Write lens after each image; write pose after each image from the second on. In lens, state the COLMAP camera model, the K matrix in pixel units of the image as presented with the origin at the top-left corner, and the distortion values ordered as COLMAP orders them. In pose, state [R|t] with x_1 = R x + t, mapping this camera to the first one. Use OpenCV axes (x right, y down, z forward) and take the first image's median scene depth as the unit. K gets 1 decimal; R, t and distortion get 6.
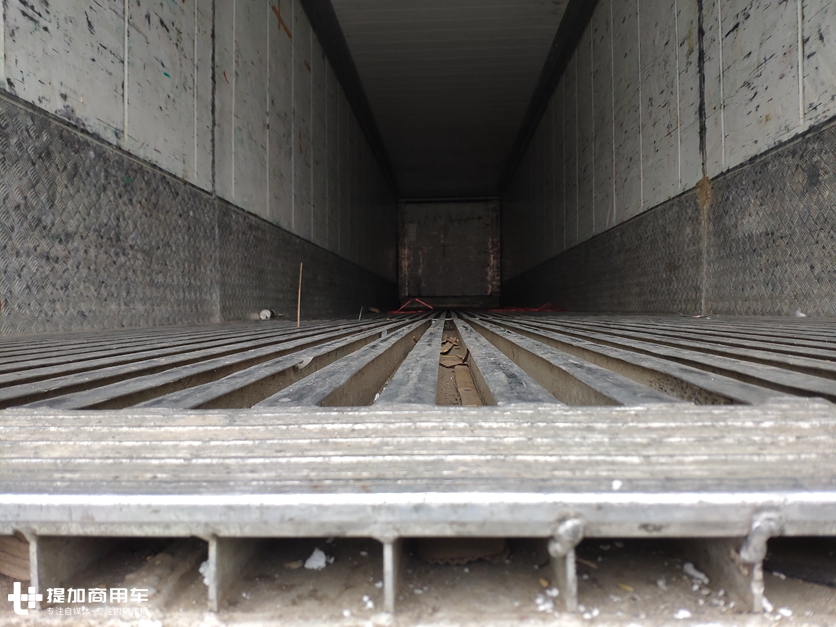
lens RADIAL K [[660.9, 0, 418.0], [0, 660.9, 313.5], [0, 0, 1]] dist [-0.000741, -0.063108]
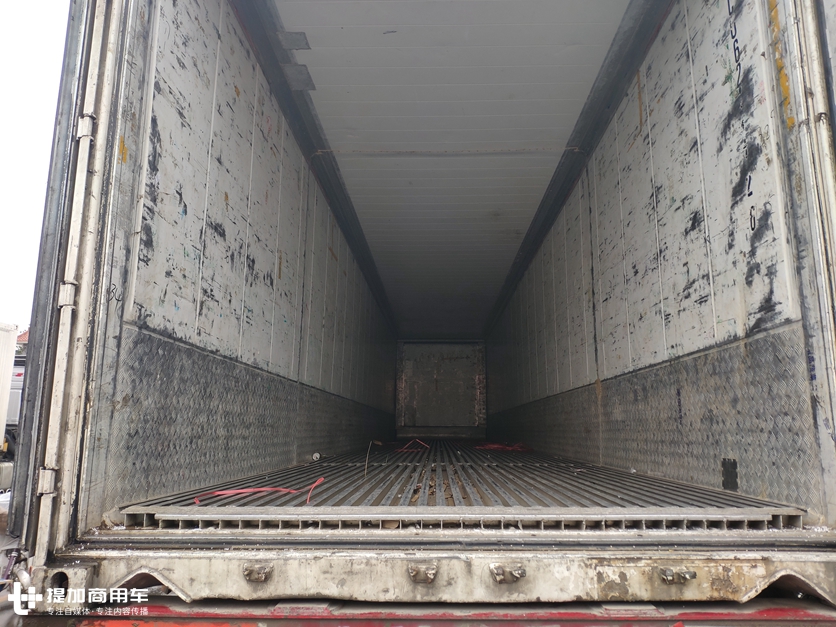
lens RADIAL K [[669.2, 0, 420.1], [0, 669.2, 277.5], [0, 0, 1]] dist [0.004304, -0.000697]
pose [[0.999736, 0.016273, 0.016206, -0.028814], [-0.012214, 0.974318, -0.224844, -0.043479], [-0.019448, 0.224587, 0.974260, -0.430330]]
